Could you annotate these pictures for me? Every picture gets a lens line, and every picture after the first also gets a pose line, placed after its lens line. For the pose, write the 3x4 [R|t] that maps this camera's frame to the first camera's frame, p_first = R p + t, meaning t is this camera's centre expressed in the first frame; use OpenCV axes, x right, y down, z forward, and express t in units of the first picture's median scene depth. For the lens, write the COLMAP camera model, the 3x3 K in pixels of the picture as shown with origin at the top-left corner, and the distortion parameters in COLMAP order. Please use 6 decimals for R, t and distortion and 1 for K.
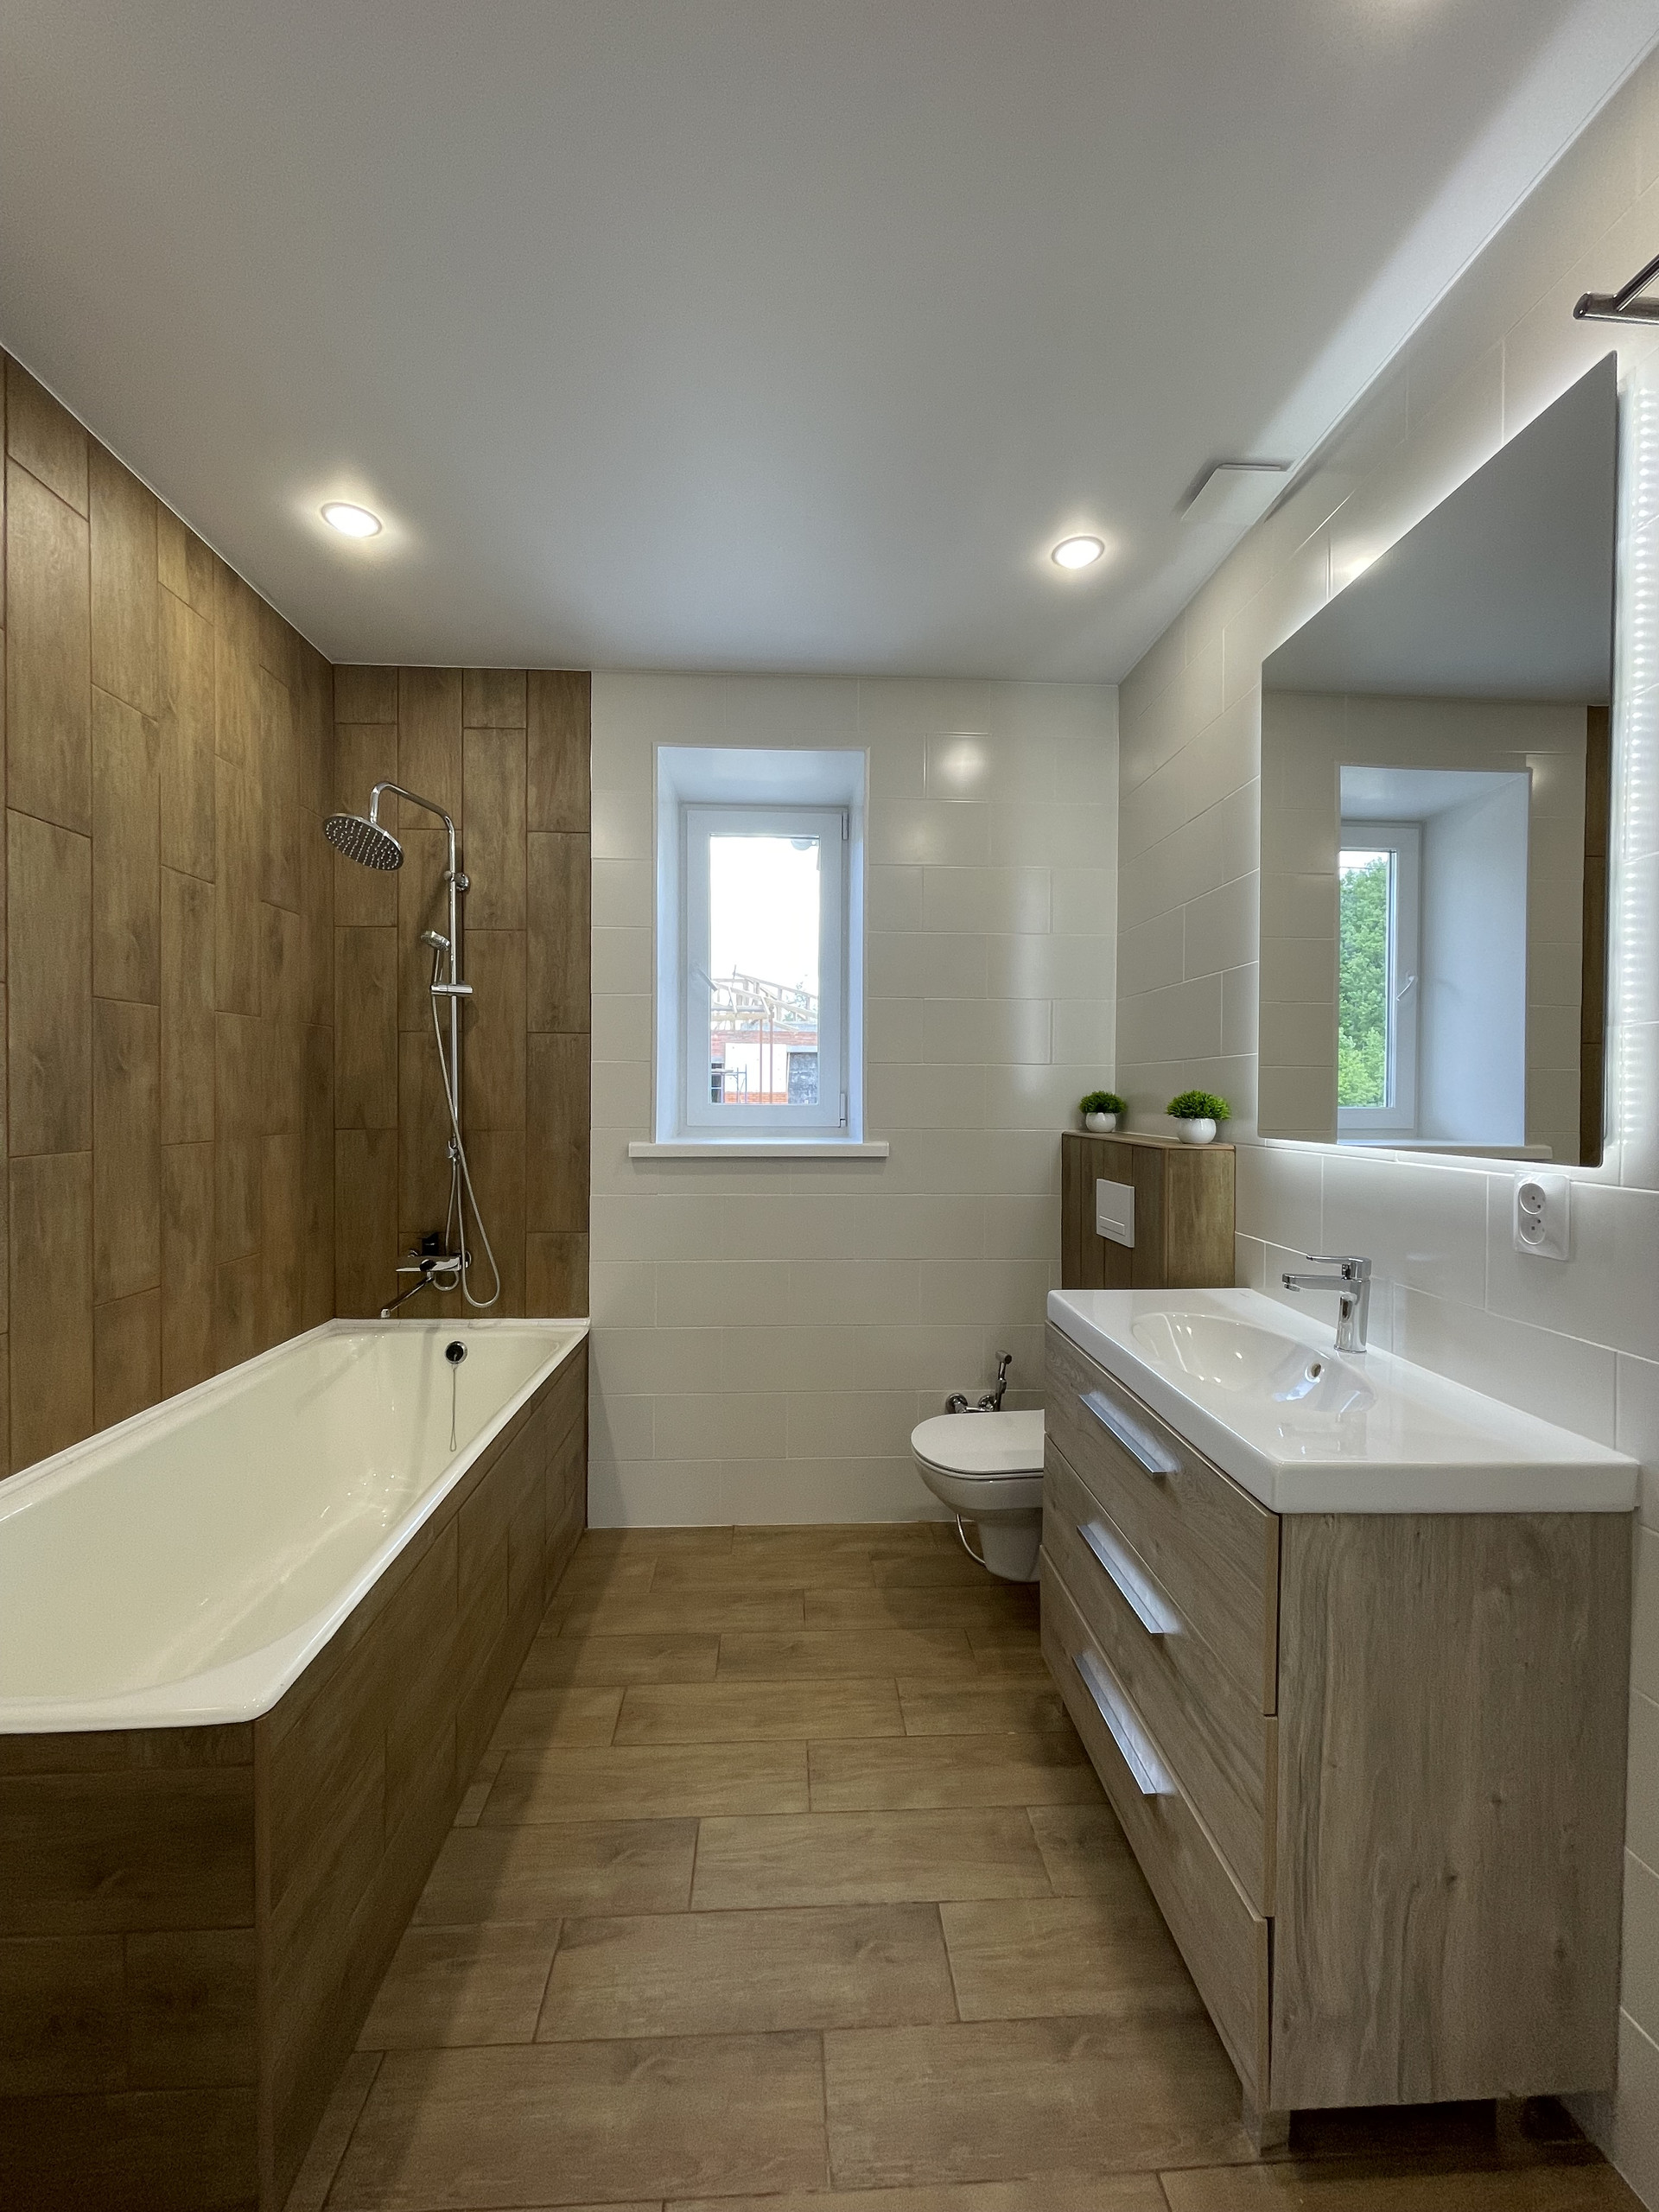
lens RADIAL K [[897.1, 0, 830.3], [0, 897.1, 1108.8], [0, 0, 1]] dist [0.000286, -0.001476]
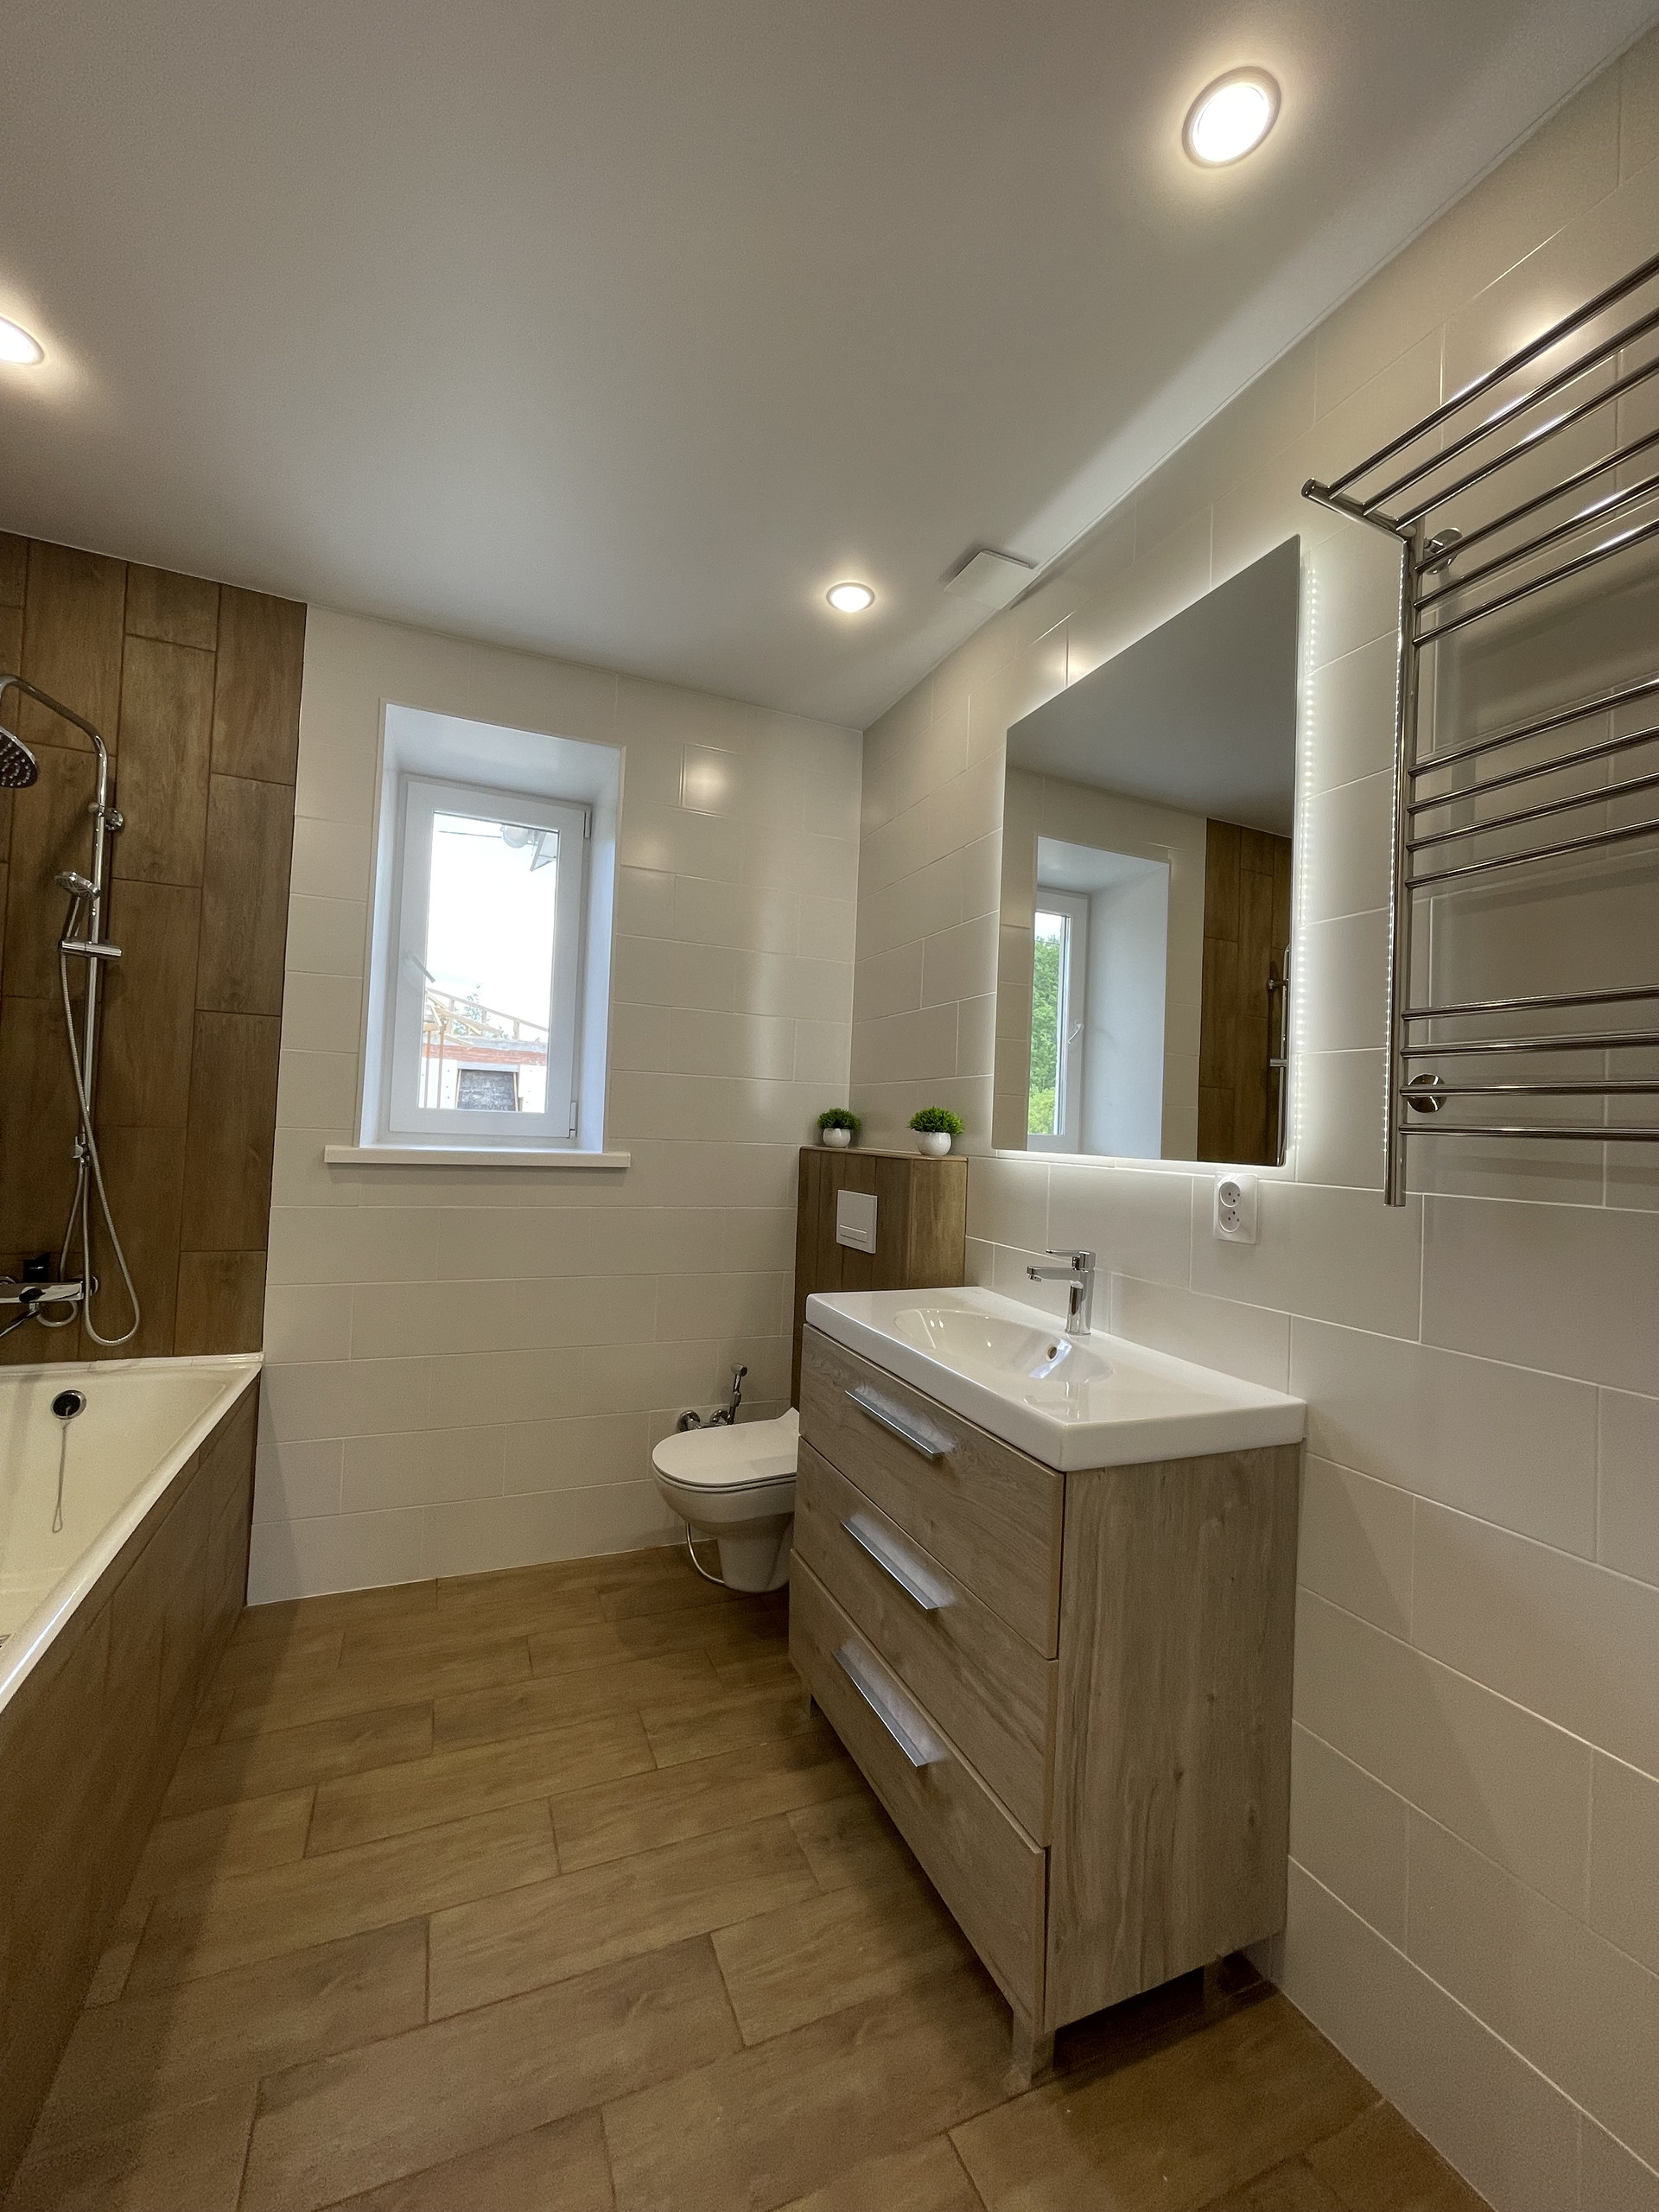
lens RADIAL K [[897.1, 0, 832.0], [0, 897.1, 1107.3], [0, 0, 1]] dist [0.000286, -0.001476]
pose [[0.936802, 0.040556, 0.347501, -0.087779], [-0.028718, 0.998821, -0.039151, 0.025959], [-0.348679, 0.026697, 0.936862, 0.022684]]
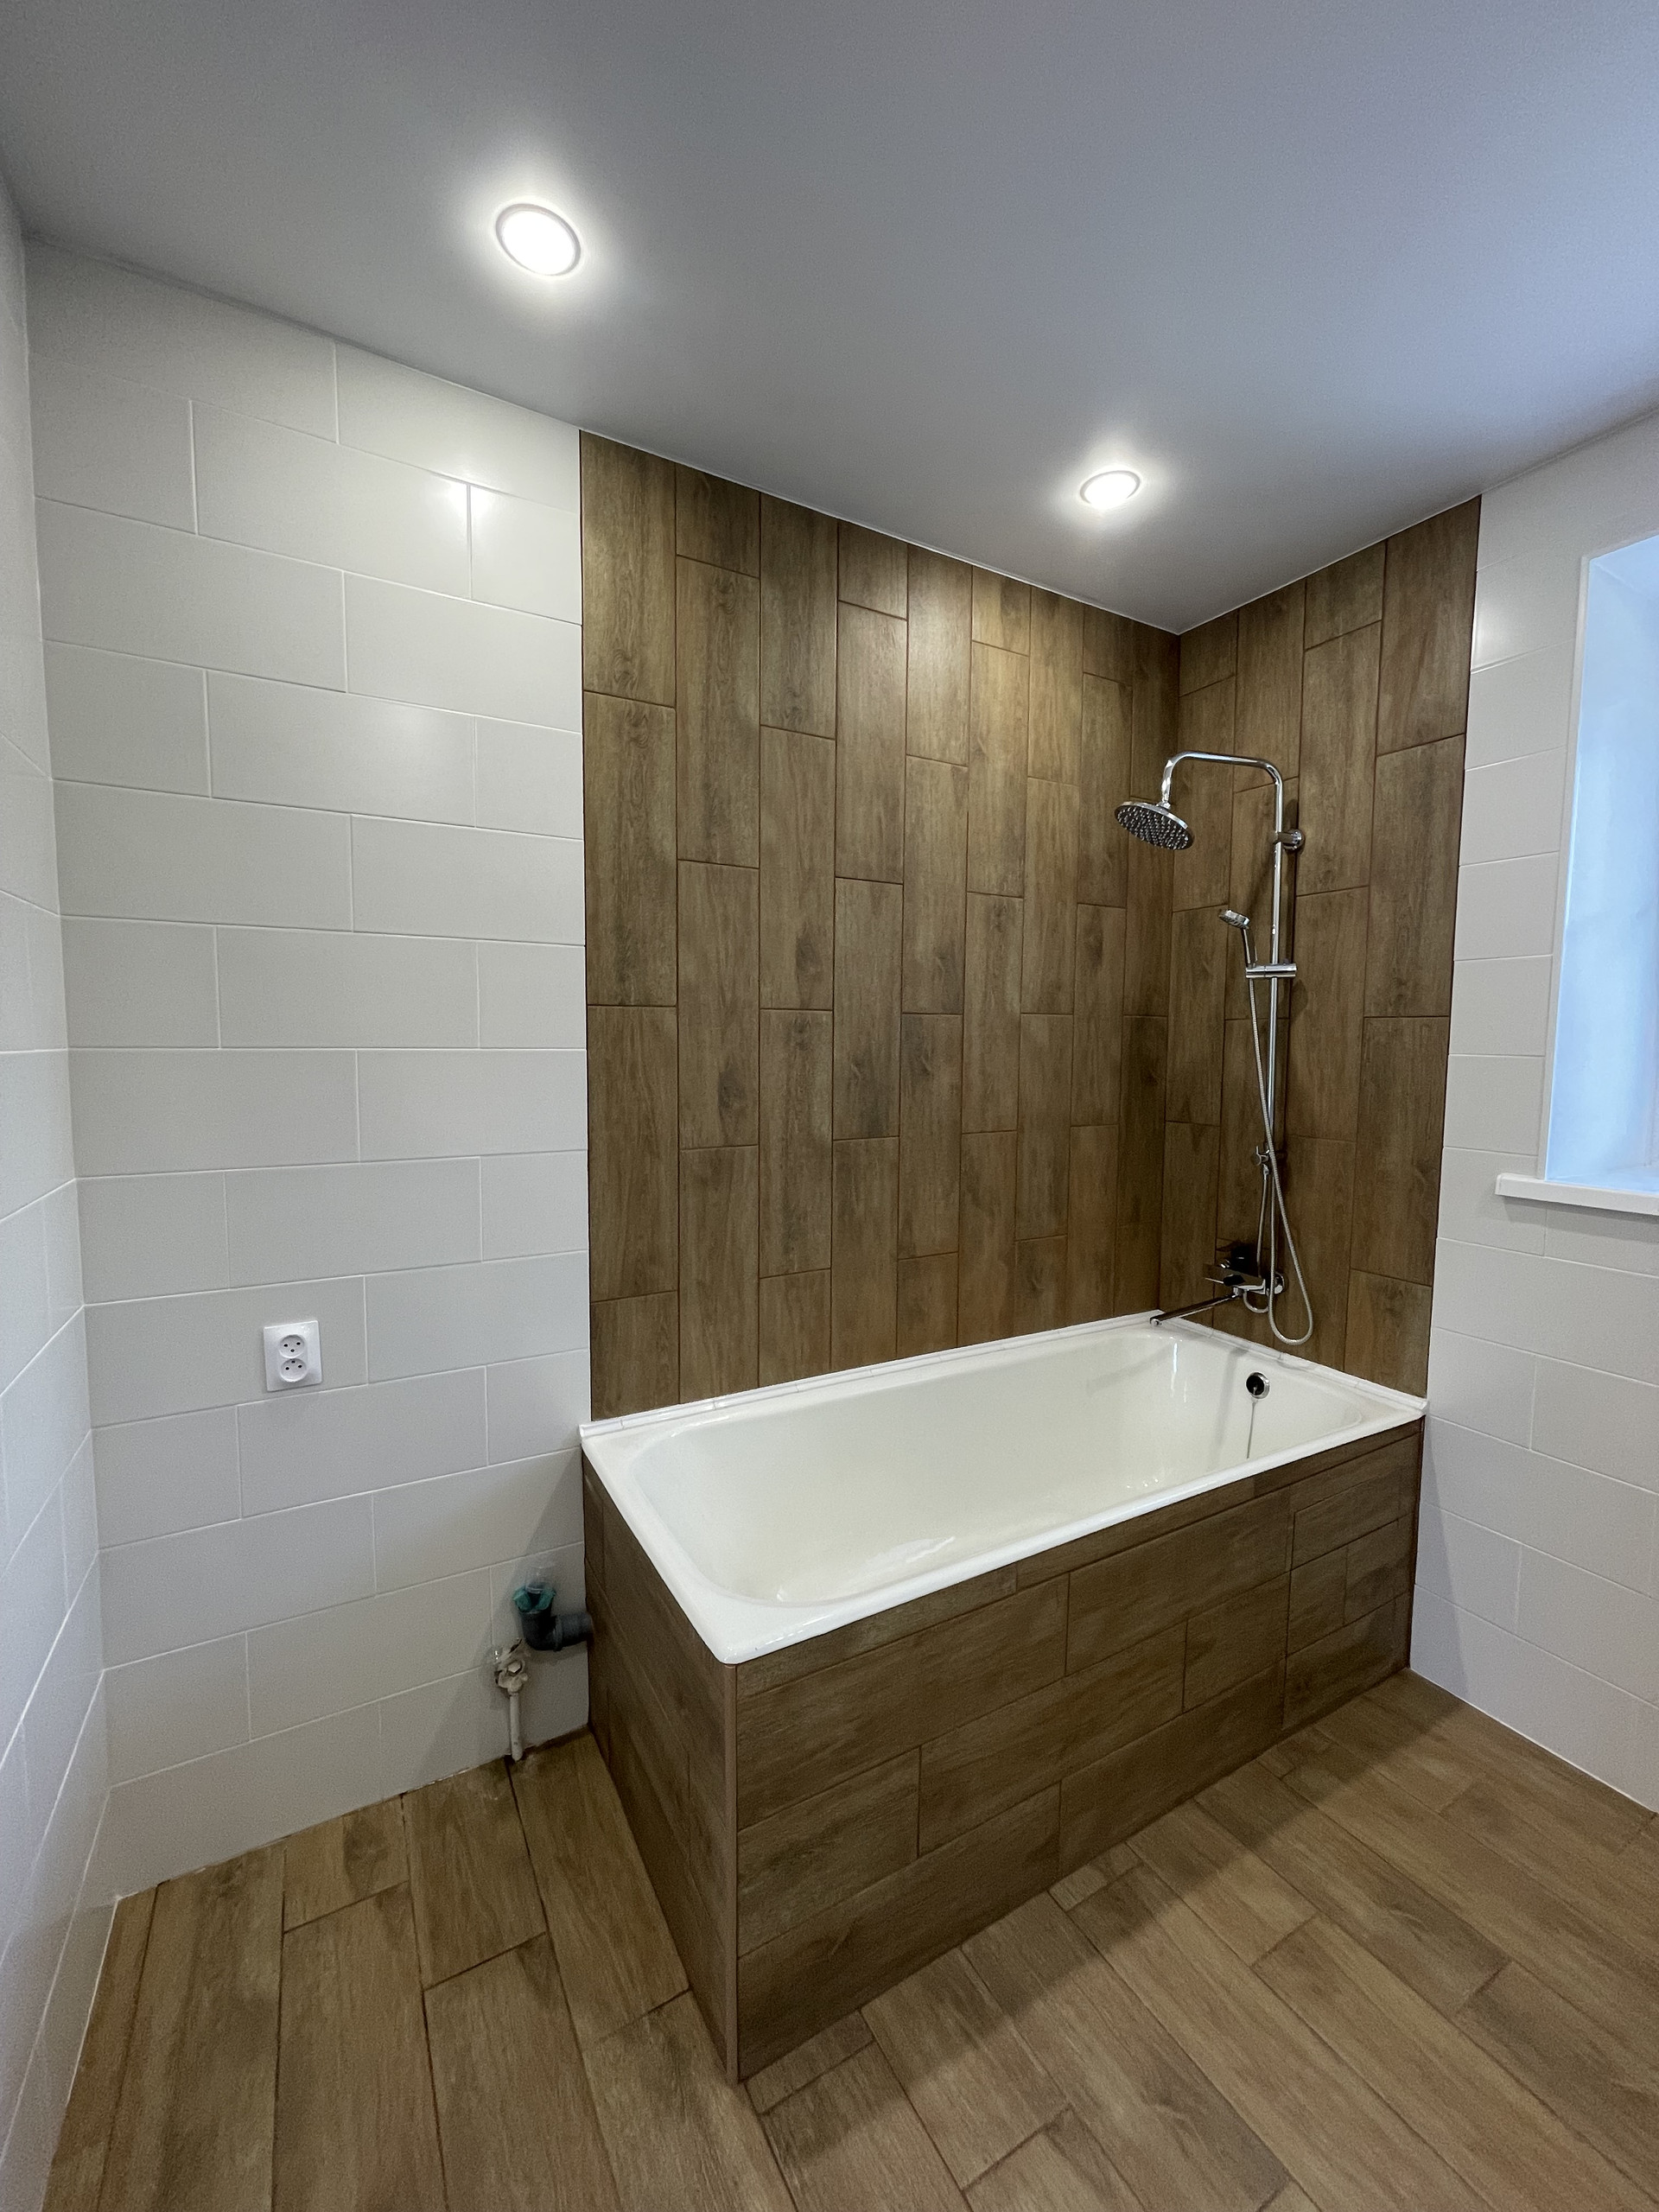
lens RADIAL K [[897.1, 0, 840.4], [0, 897.1, 1103.9], [0, 0, 1]] dist [0.000286, -0.001476]
pose [[0.444233, 0.066412, -0.893446, 0.205393], [-0.020853, 0.997745, 0.063797, -0.062276], [0.895668, -0.009710, 0.444616, 0.298663]]
